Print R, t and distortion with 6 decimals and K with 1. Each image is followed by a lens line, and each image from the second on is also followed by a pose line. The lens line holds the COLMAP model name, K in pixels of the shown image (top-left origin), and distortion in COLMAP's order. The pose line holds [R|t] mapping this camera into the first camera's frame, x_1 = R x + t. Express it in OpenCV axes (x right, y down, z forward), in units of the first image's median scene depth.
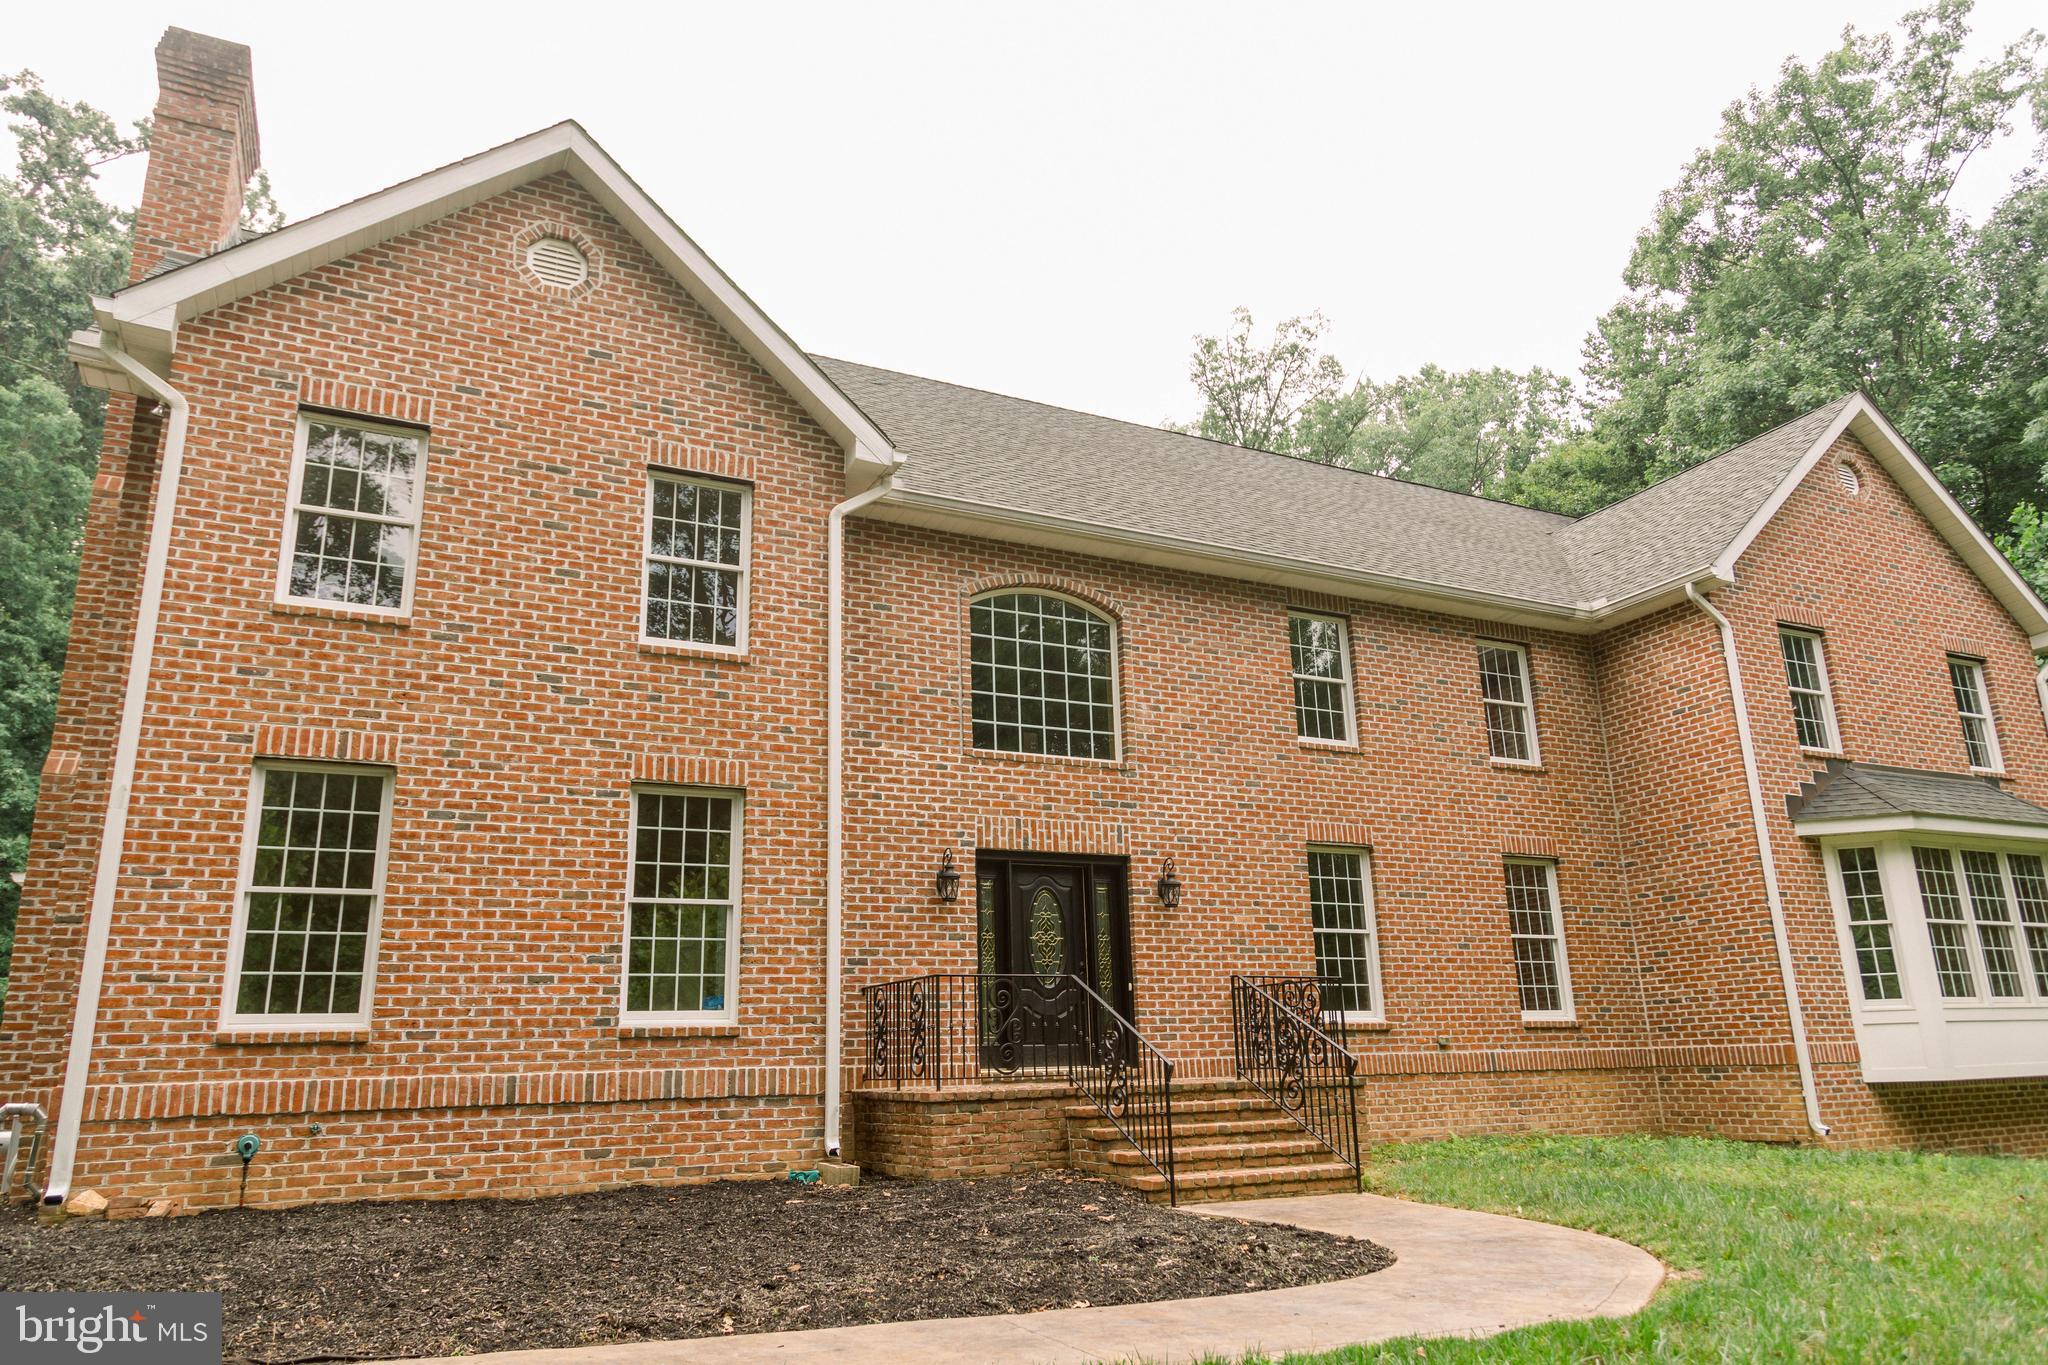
lens RADIAL K [[1348.3, 0, 1020.1], [0, 1348.3, 695.2], [0, 0, 1]] dist [0.013158, -0.002646]
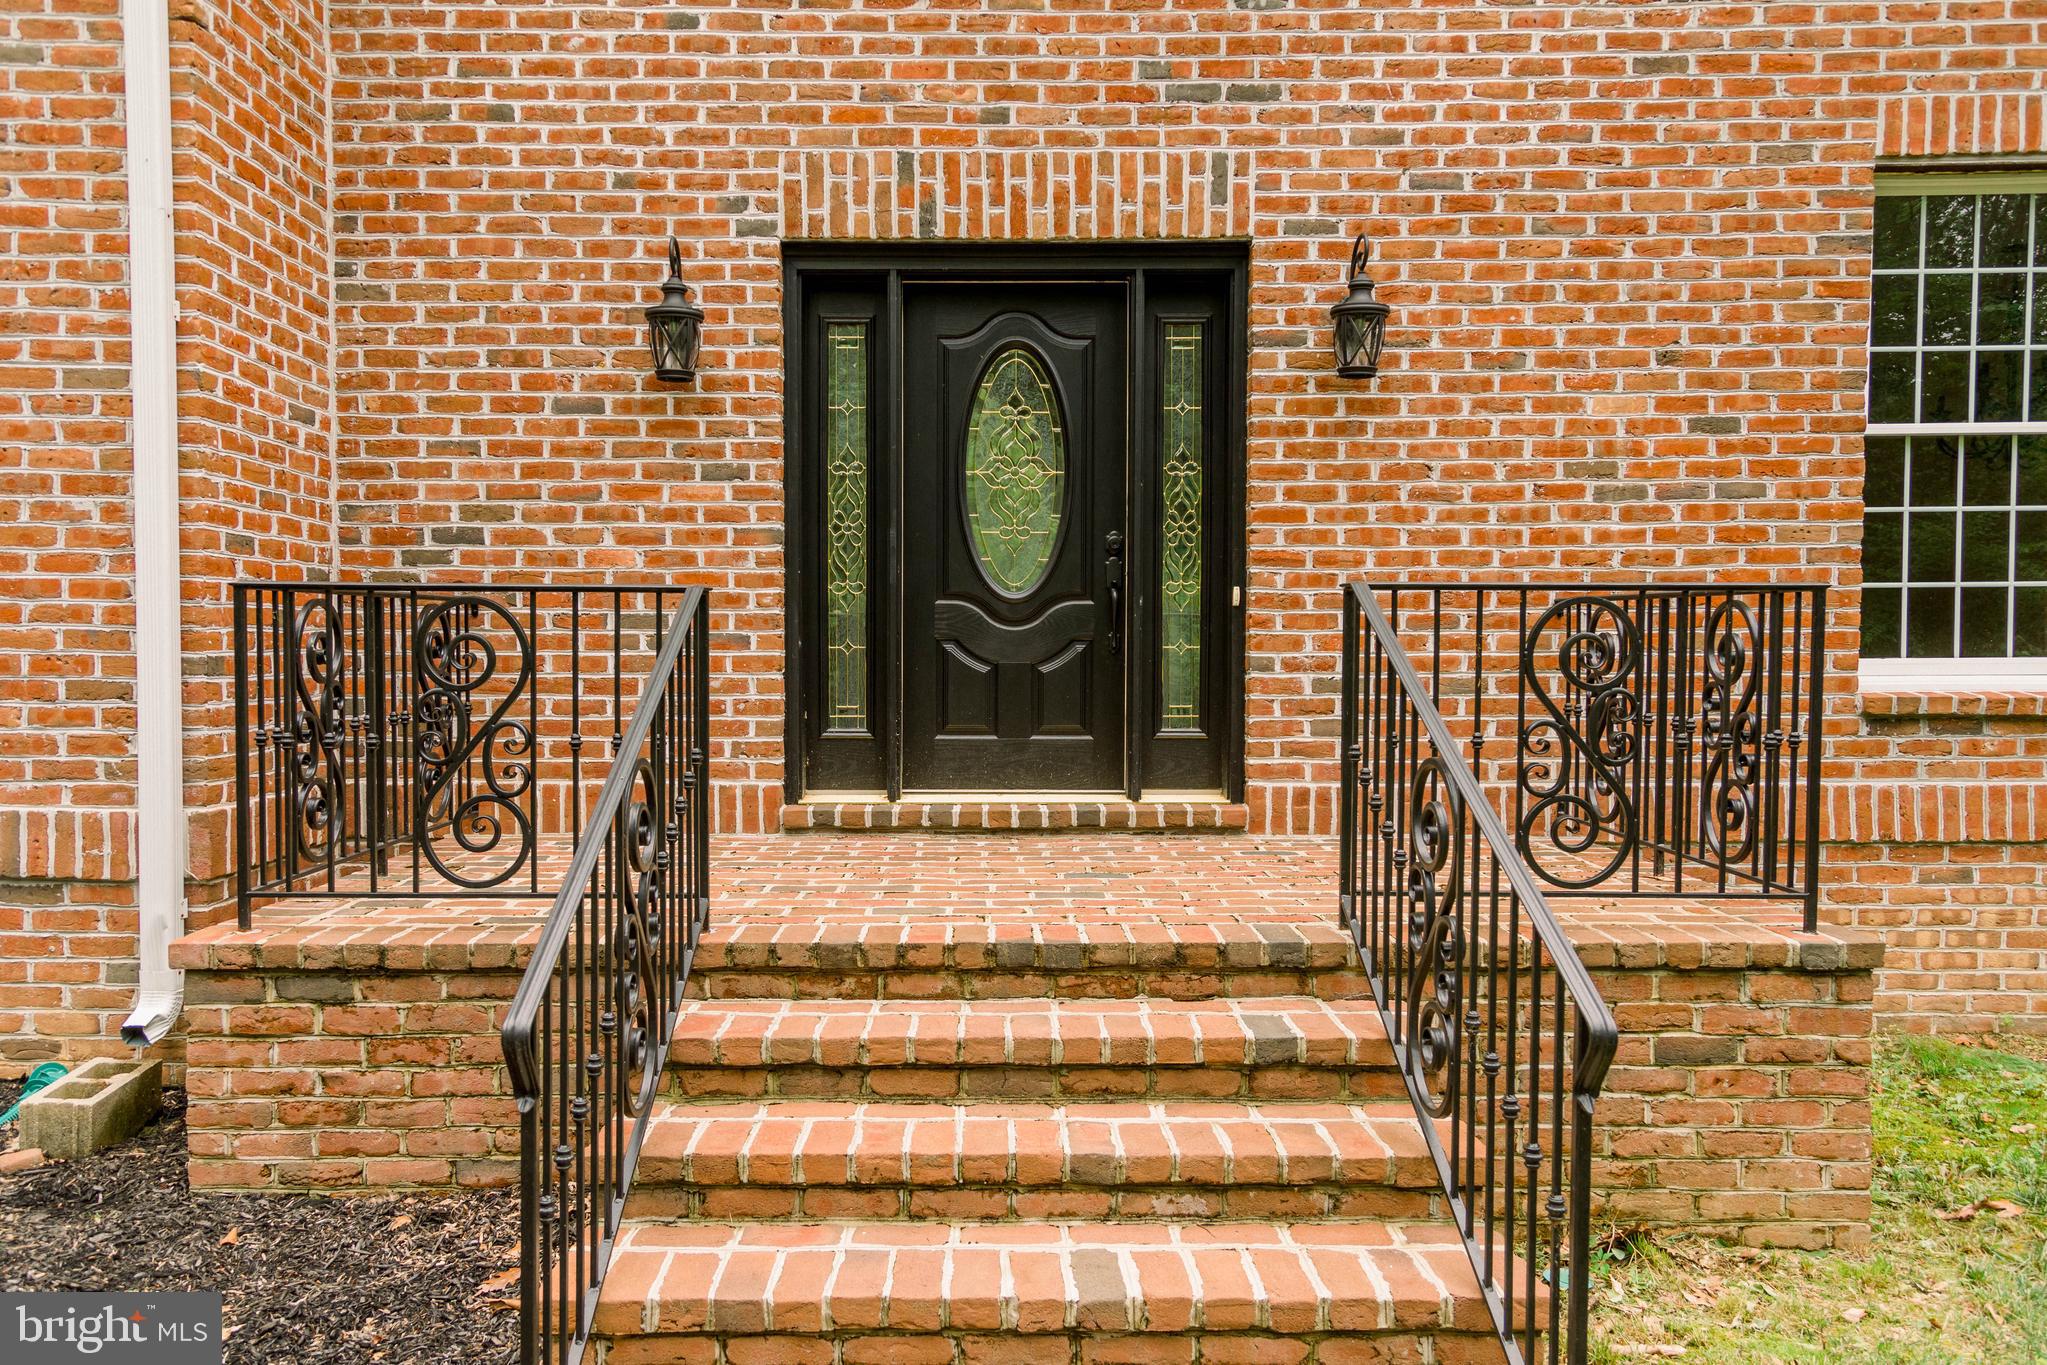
lens RADIAL K [[1471.4, 0, 1023.5], [0, 1471.4, 682.5], [0, 0, 1]] dist [0.047728, -0.005484]
pose [[0.895638, 0.040260, -0.442957, 0.212596], [0.094464, 0.955957, 0.277889, 0.119803], [0.434636, -0.290732, 0.852389, 0.619227]]
